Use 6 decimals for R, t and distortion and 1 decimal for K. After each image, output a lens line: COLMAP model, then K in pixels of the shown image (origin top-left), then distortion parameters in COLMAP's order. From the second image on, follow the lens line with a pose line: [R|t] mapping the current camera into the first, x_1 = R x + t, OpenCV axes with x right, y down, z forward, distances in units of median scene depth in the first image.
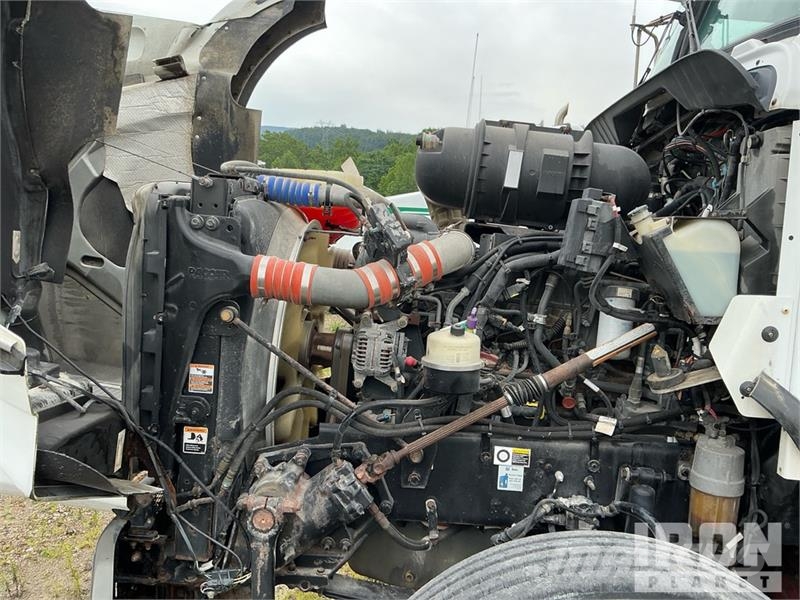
lens RADIAL K [[659.8, 0, 393.9], [0, 659.8, 298.9], [0, 0, 1]] dist [0.125926, -0.253939]
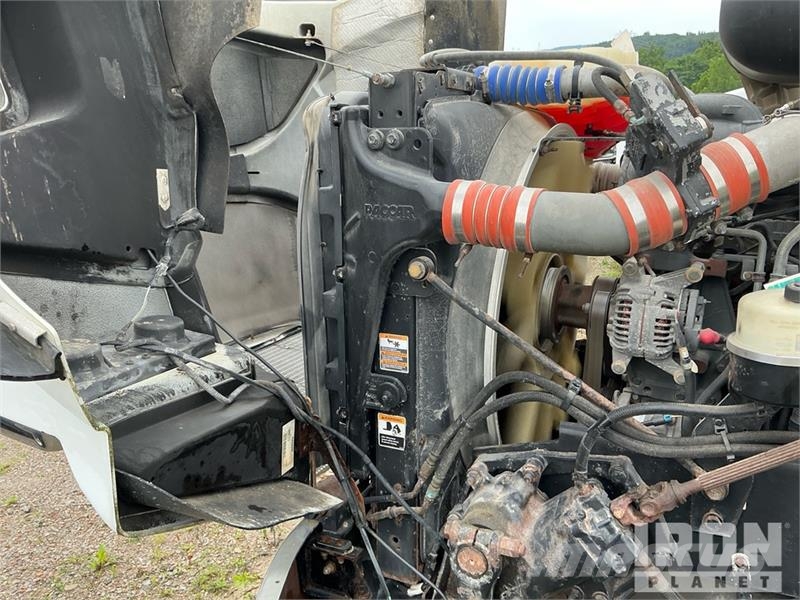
lens RADIAL K [[659.8, 0, 393.9], [0, 659.8, 298.9], [0, 0, 1]] dist [0.125926, -0.253939]
pose [[0.907188, 0.005475, -0.420691, 0.022877], [0.038596, 0.994616, 0.096174, -0.012335], [0.418952, -0.103485, 0.902092, 0.337415]]
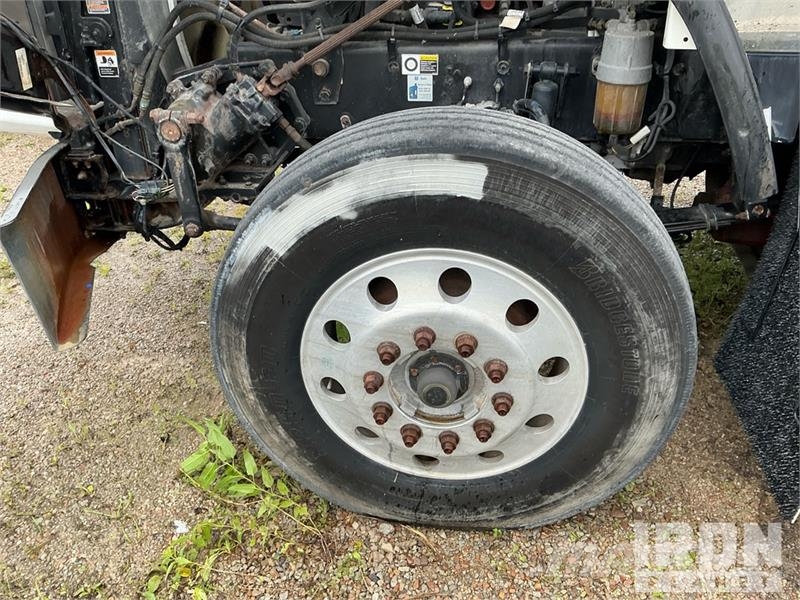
lens RADIAL K [[659.8, 0, 393.9], [0, 659.8, 298.9], [0, 0, 1]] dist [0.125926, -0.253939]
pose [[0.989176, -0.011978, -0.146244, 0.290500], [0.072777, 0.905487, 0.418087, 0.142453], [0.127414, -0.424205, 0.896558, -0.024463]]
